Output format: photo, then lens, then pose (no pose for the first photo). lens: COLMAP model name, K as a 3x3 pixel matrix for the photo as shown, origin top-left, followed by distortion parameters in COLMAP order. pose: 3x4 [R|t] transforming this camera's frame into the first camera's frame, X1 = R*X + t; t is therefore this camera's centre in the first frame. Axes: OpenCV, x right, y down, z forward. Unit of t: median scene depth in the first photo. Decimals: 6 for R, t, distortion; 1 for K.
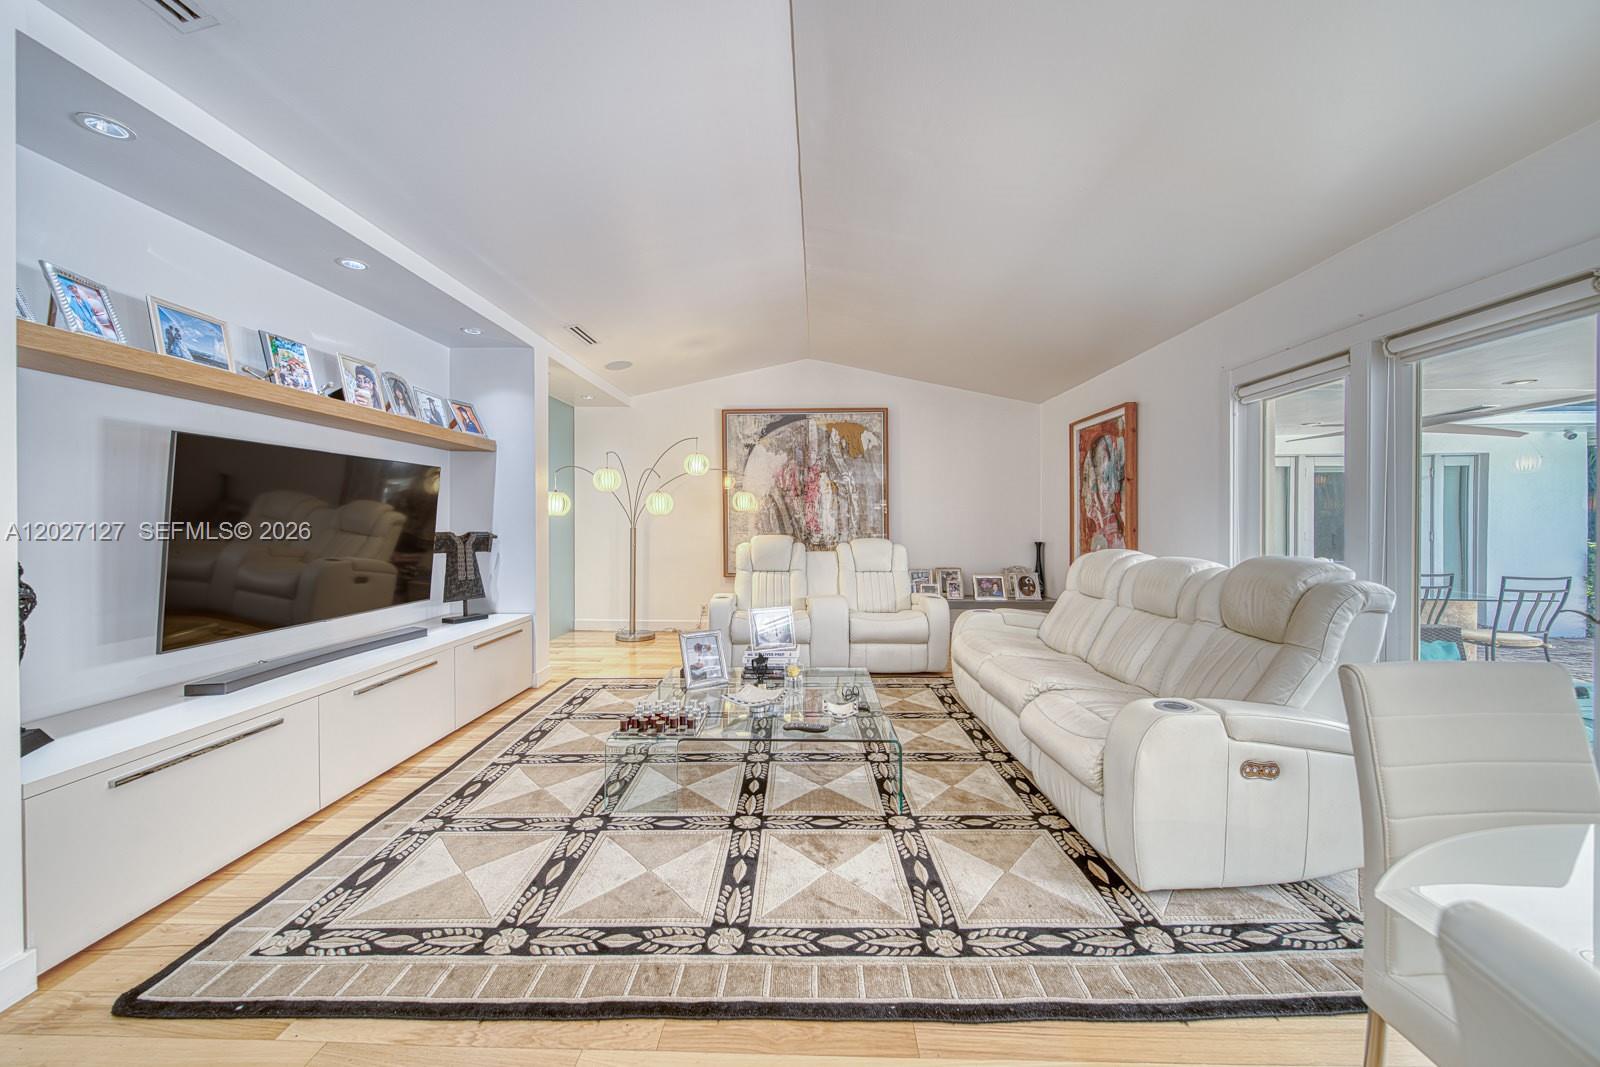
lens RADIAL K [[553.6, 0, 795.6], [0, 553.6, 525.4], [0, 0, 1]] dist [0.001453, -0.000920]
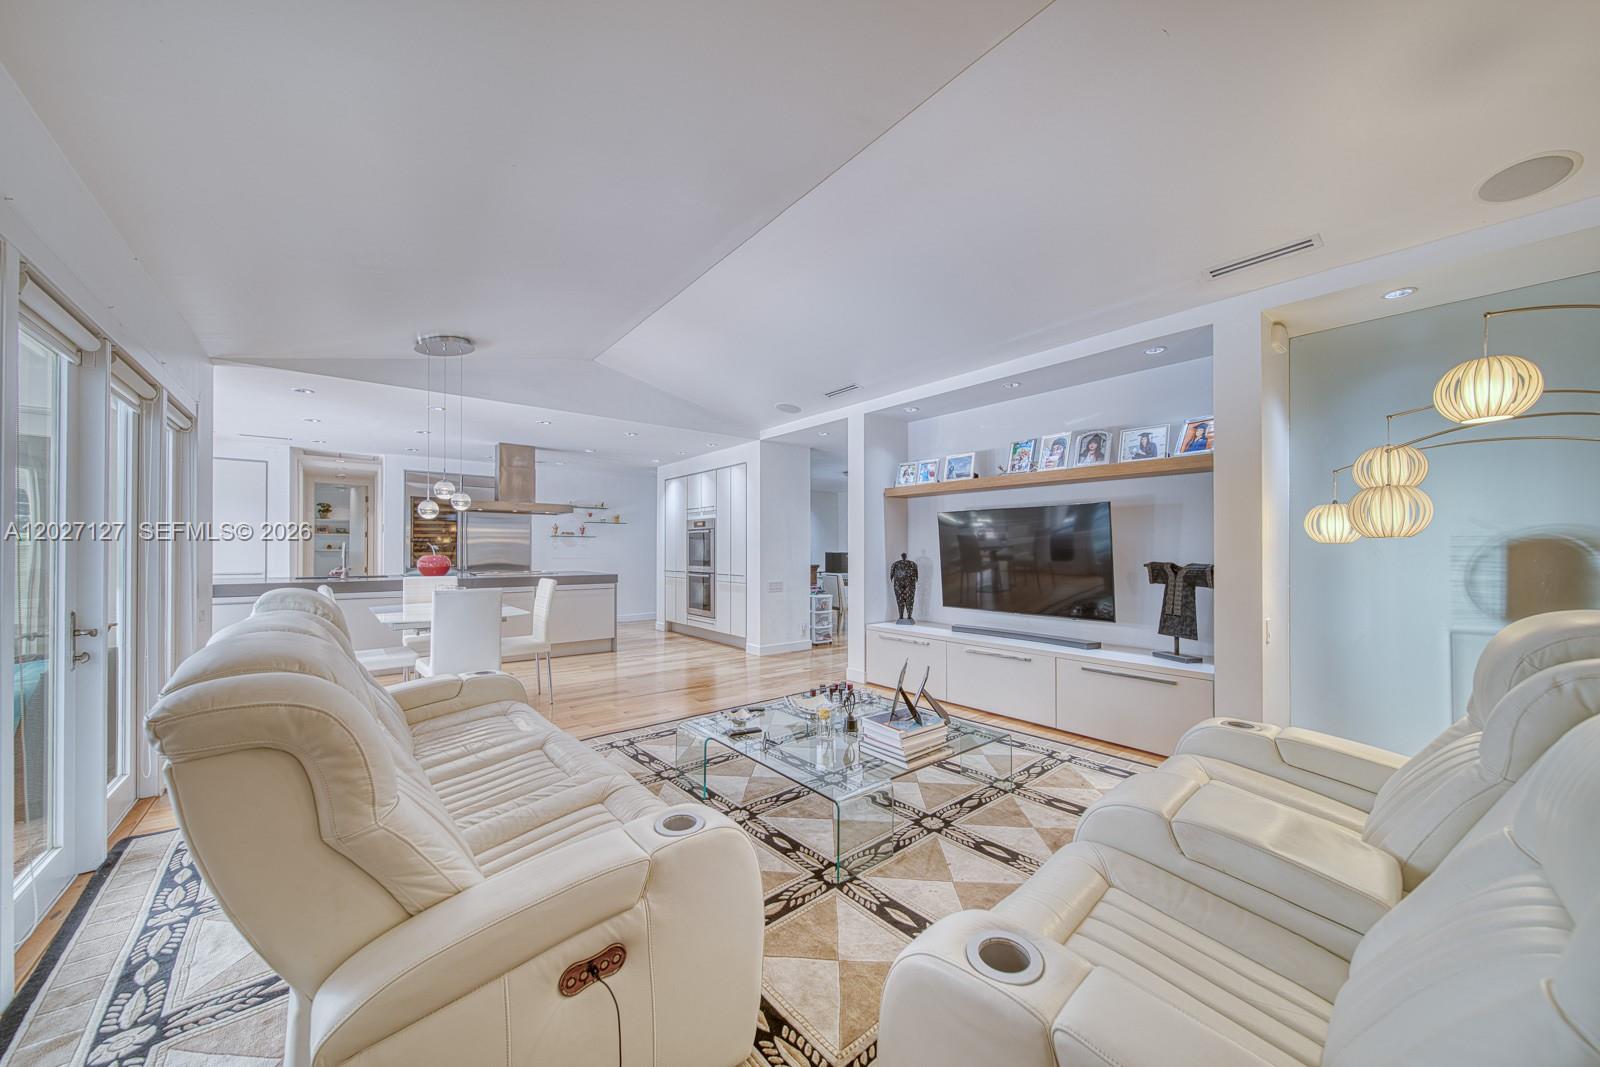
lens RADIAL K [[603.2, 0, 799.5], [0, 603.2, 542.8], [0, 0, 1]] dist [-0.000913, -0.000329]
pose [[-0.761037, -0.010428, -0.648624, 0.507419], [-0.008011, 0.999946, -0.006677, -0.009230], [0.648659, 0.000115, -0.761079, 1.292418]]
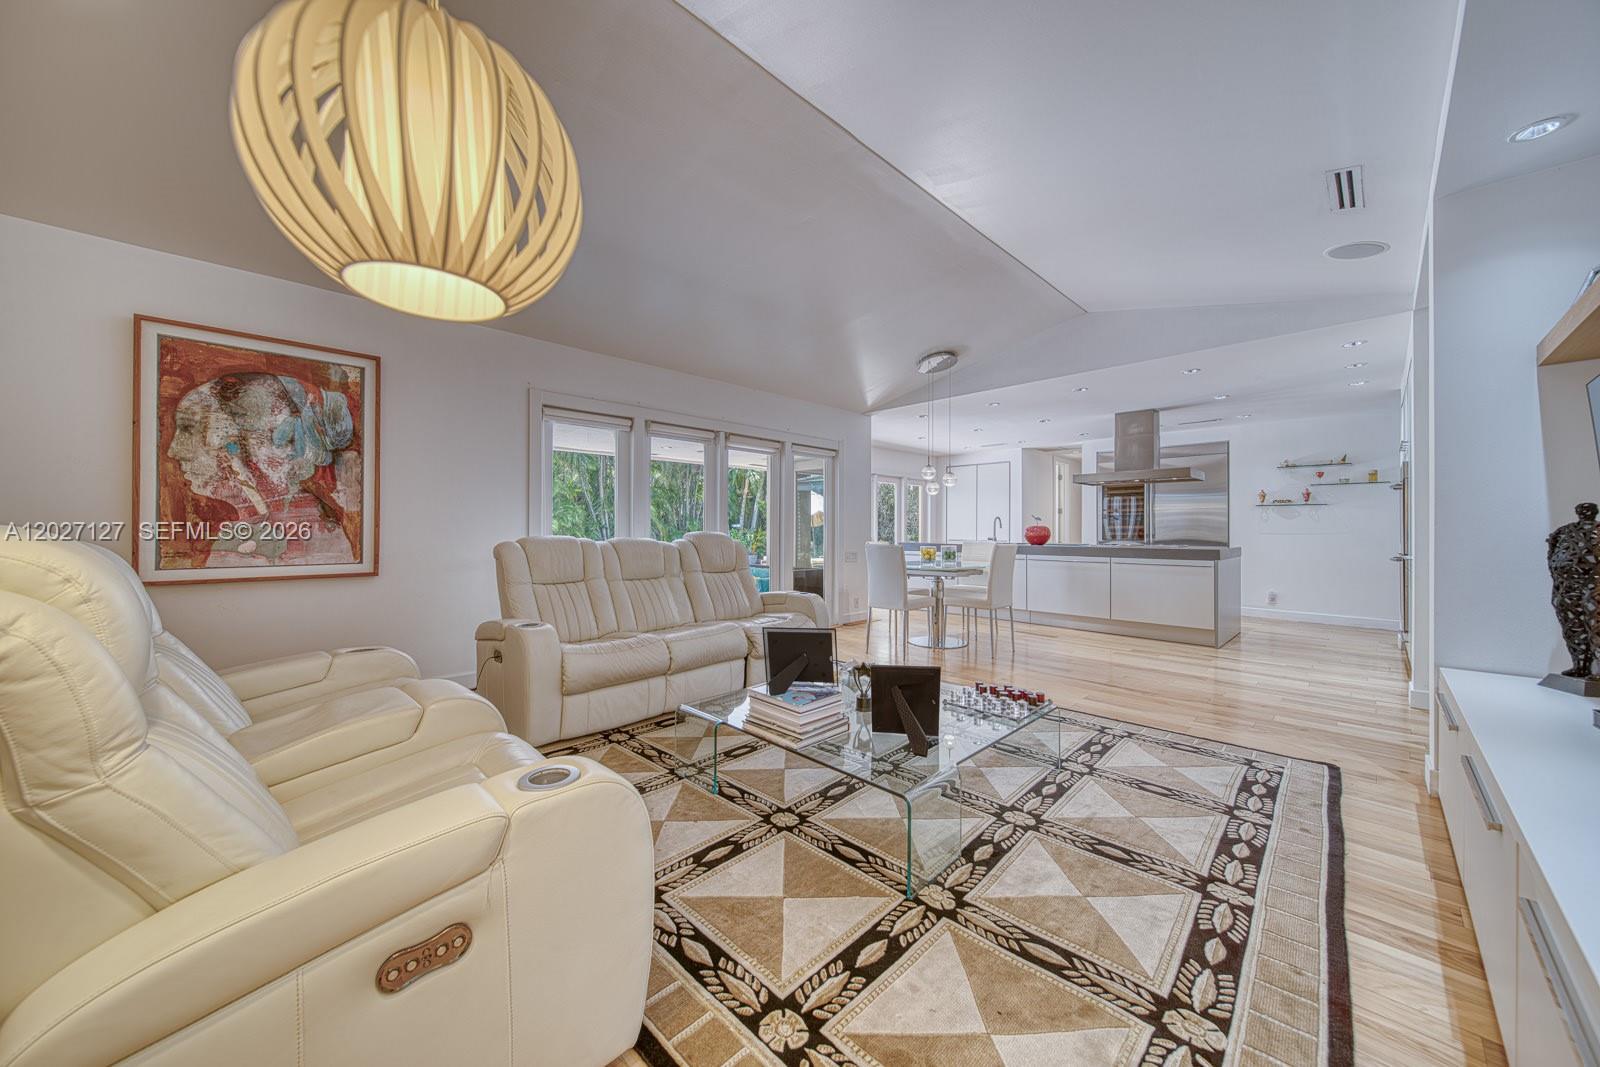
lens RADIAL K [[553.6, 0, 792.1], [0, 553.6, 537.9], [0, 0, 1]] dist [0.001453, -0.000920]
pose [[-0.704079, -0.021921, 0.709784, -0.427133], [-0.002550, 0.999595, 0.028342, 0.015452], [-0.710118, 0.018145, -0.703849, 1.237174]]
